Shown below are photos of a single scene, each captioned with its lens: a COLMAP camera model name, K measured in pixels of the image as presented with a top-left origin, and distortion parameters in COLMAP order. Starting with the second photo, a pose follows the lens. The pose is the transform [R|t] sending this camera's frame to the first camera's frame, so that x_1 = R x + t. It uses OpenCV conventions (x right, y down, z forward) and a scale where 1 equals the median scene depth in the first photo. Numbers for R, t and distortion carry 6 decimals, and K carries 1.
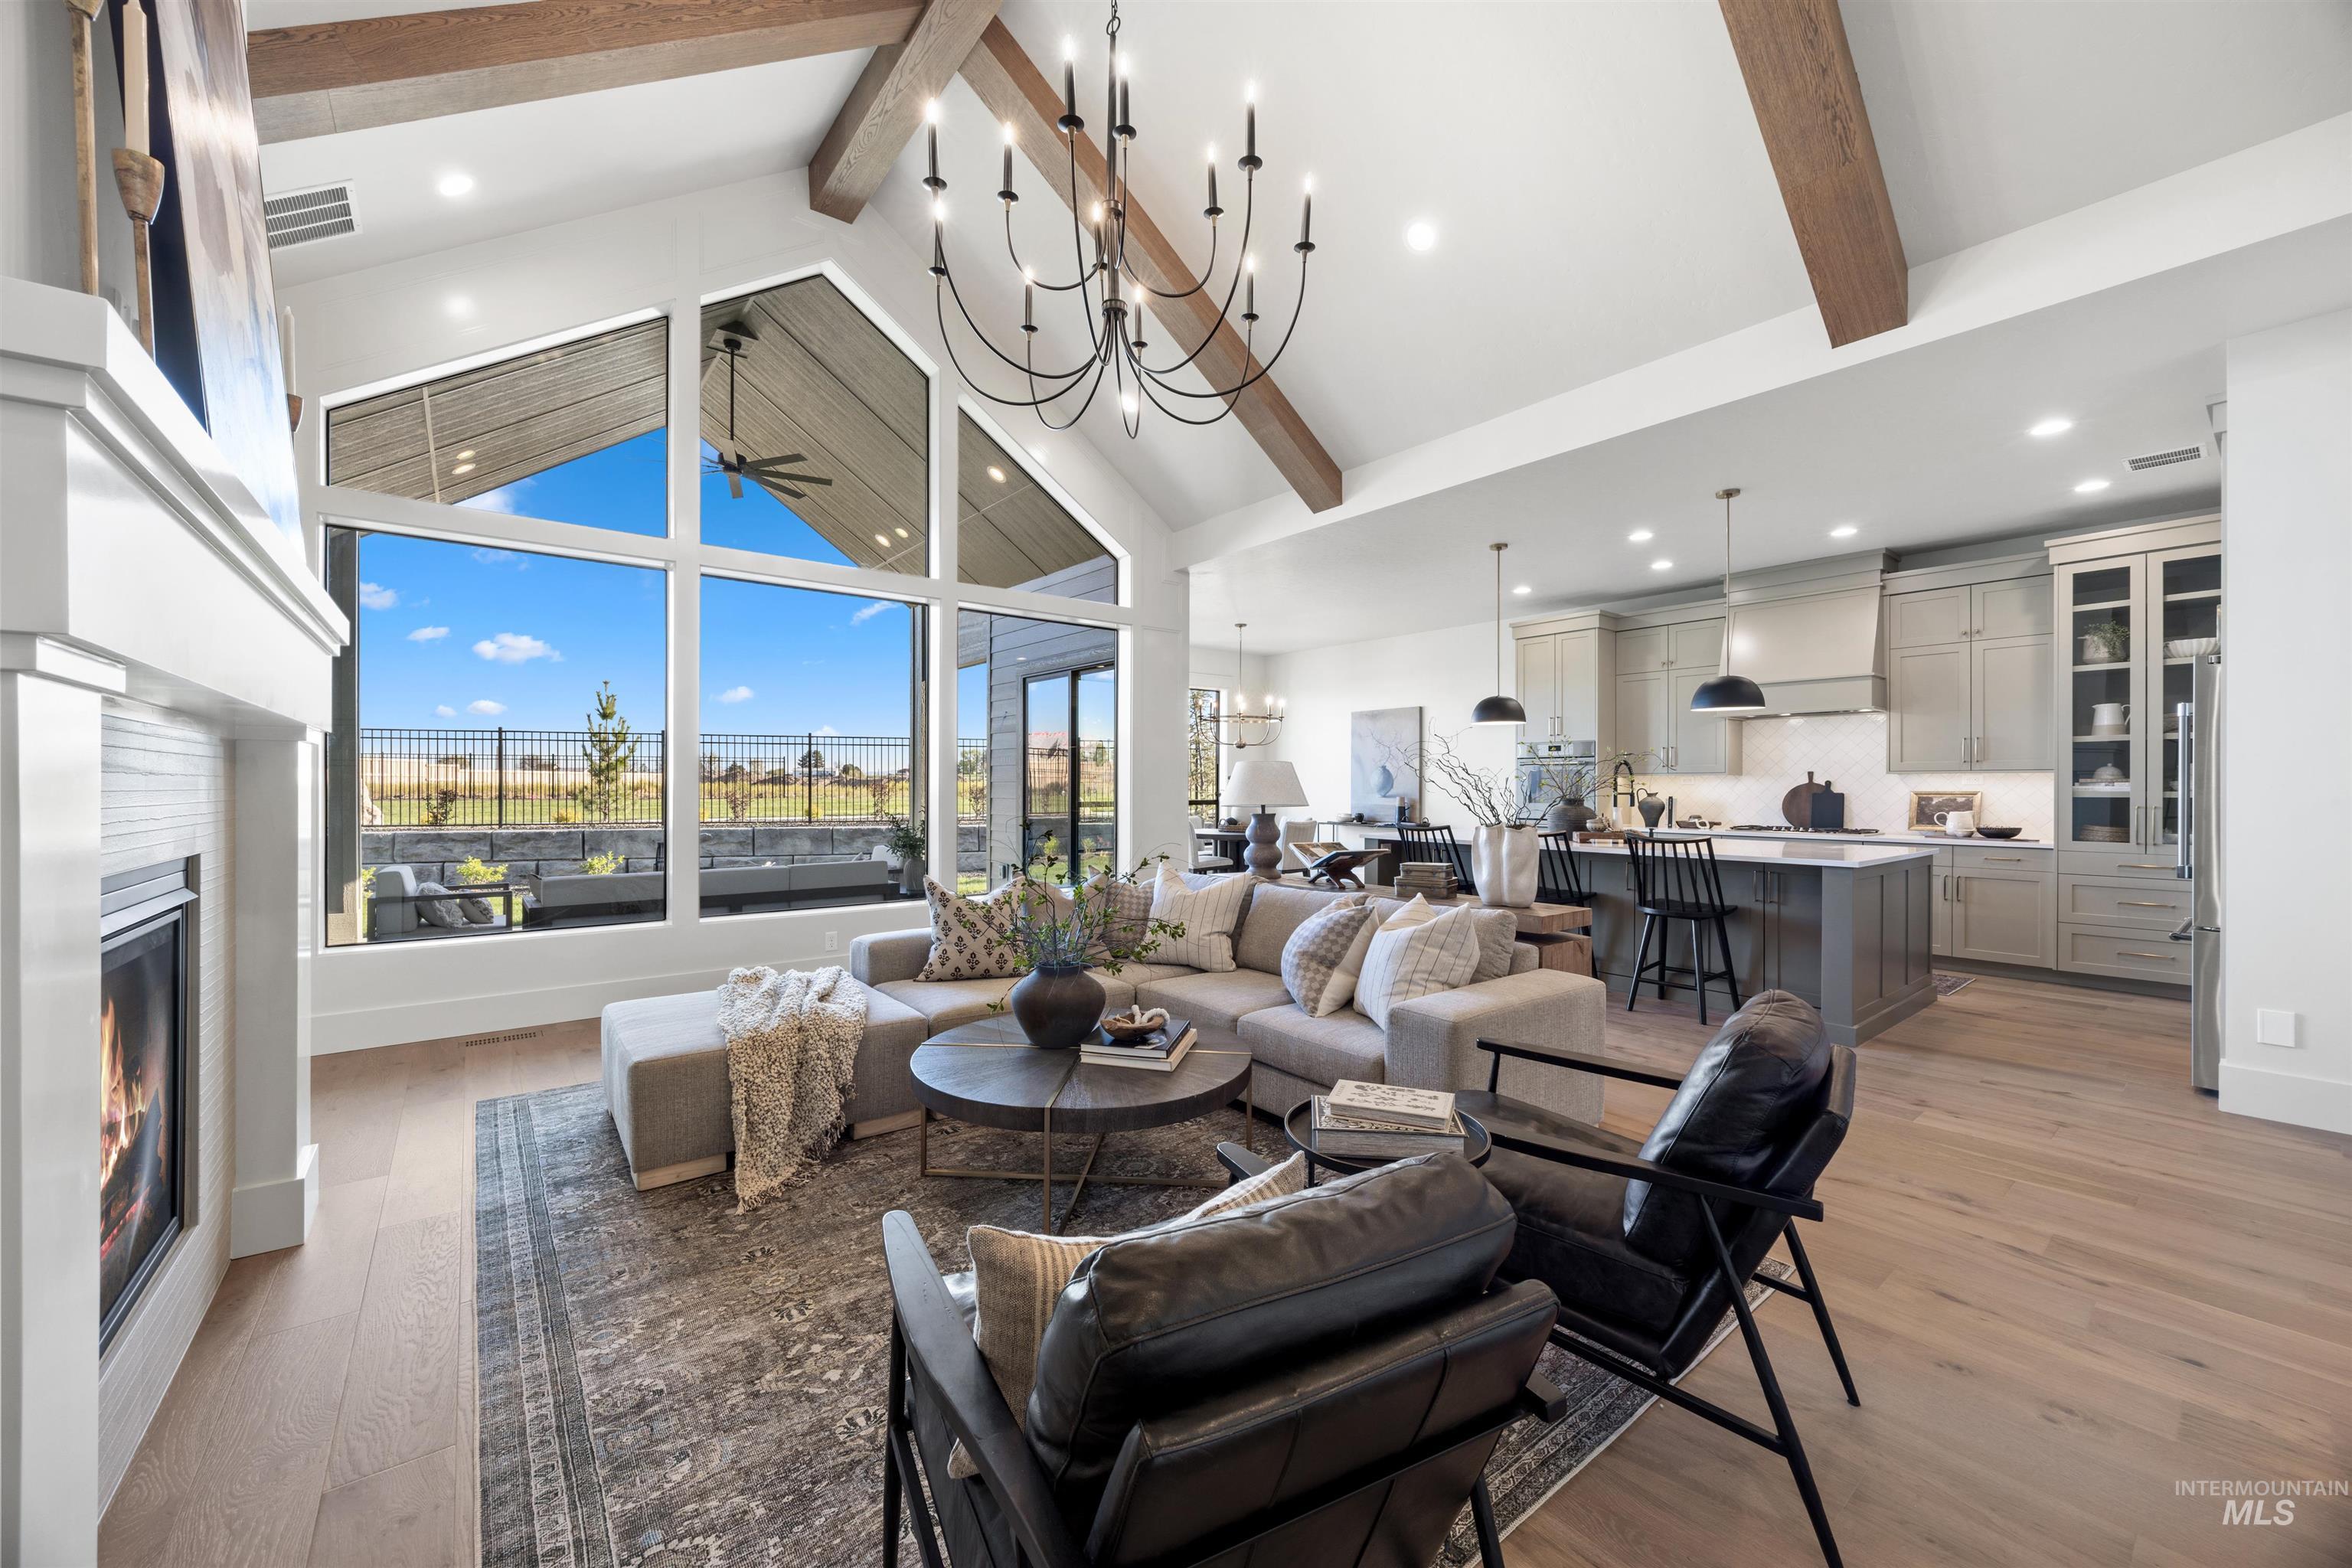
lens RADIAL K [[895.6, 0, 1171.1], [0, 895.6, 786.2], [0, 0, 1]] dist [-0.001373, -0.000258]
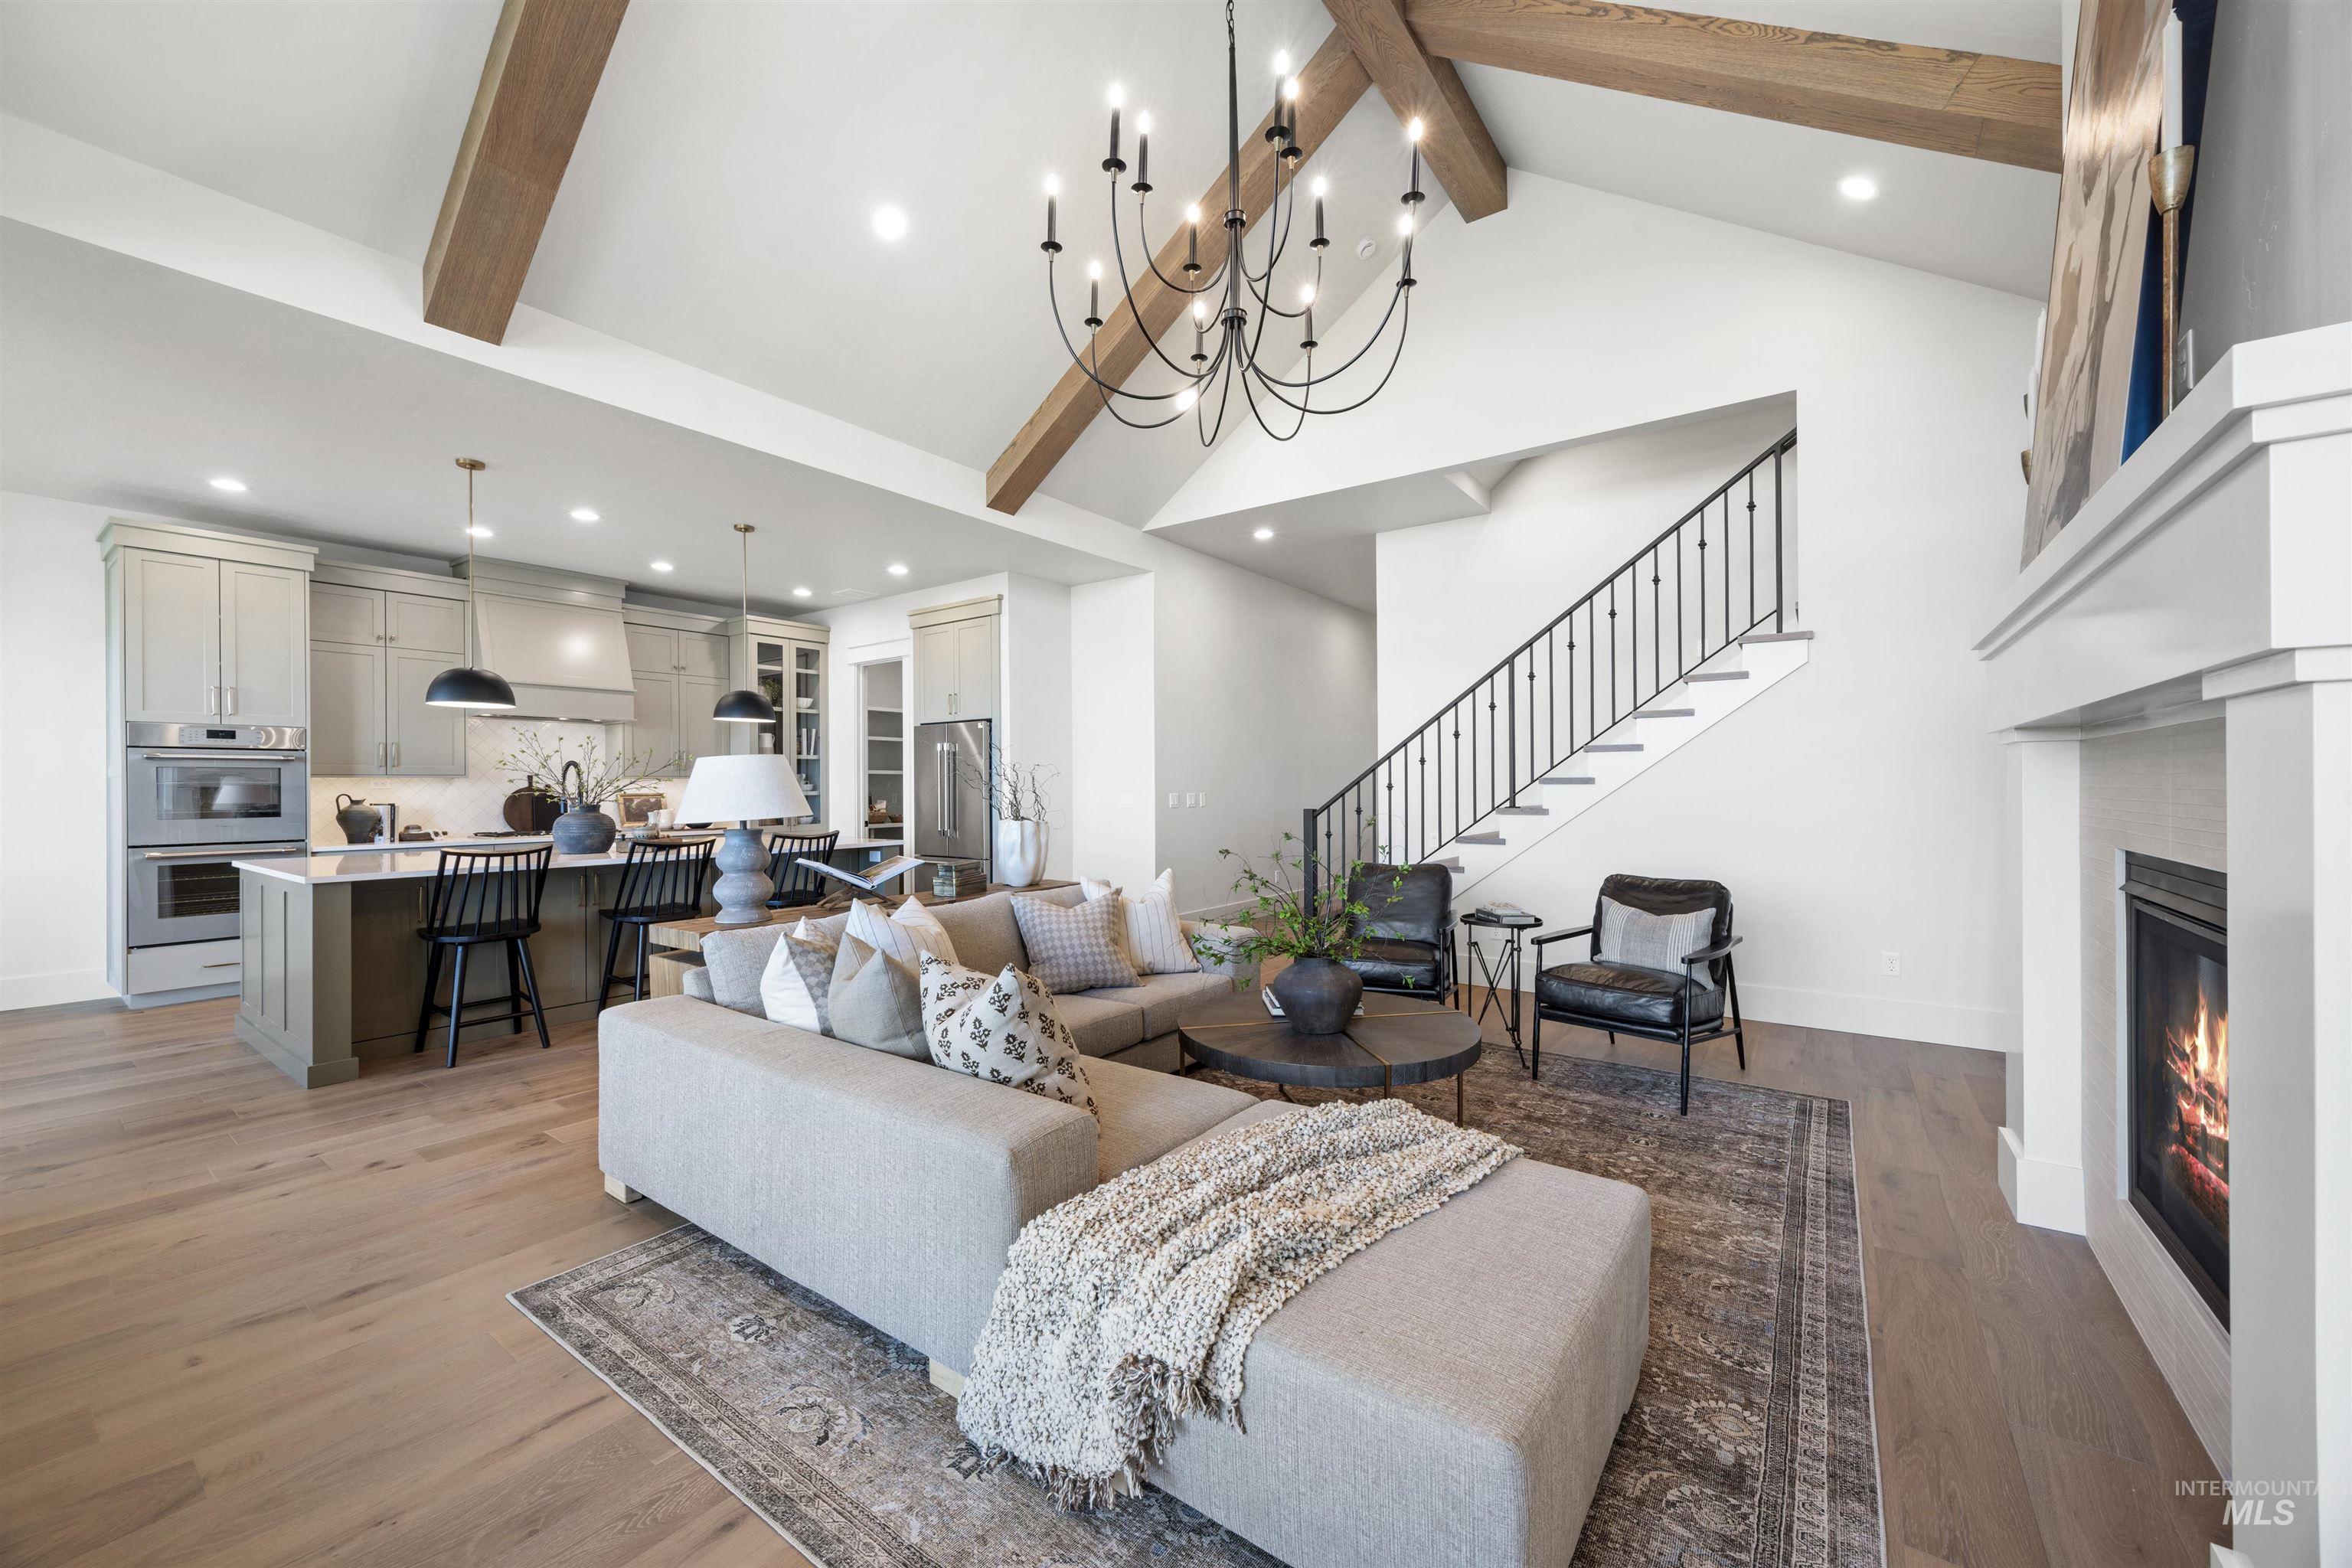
lens RADIAL K [[895.6, 0, 1171.1], [0, 895.6, 786.2], [0, 0, 1]] dist [-0.001373, -0.000258]
pose [[-0.271546, -0.000588, 0.962425, -0.605294], [0.005558, 0.999982, 0.002179, -0.003144], [-0.962410, 0.005941, -0.271537, 0.798215]]
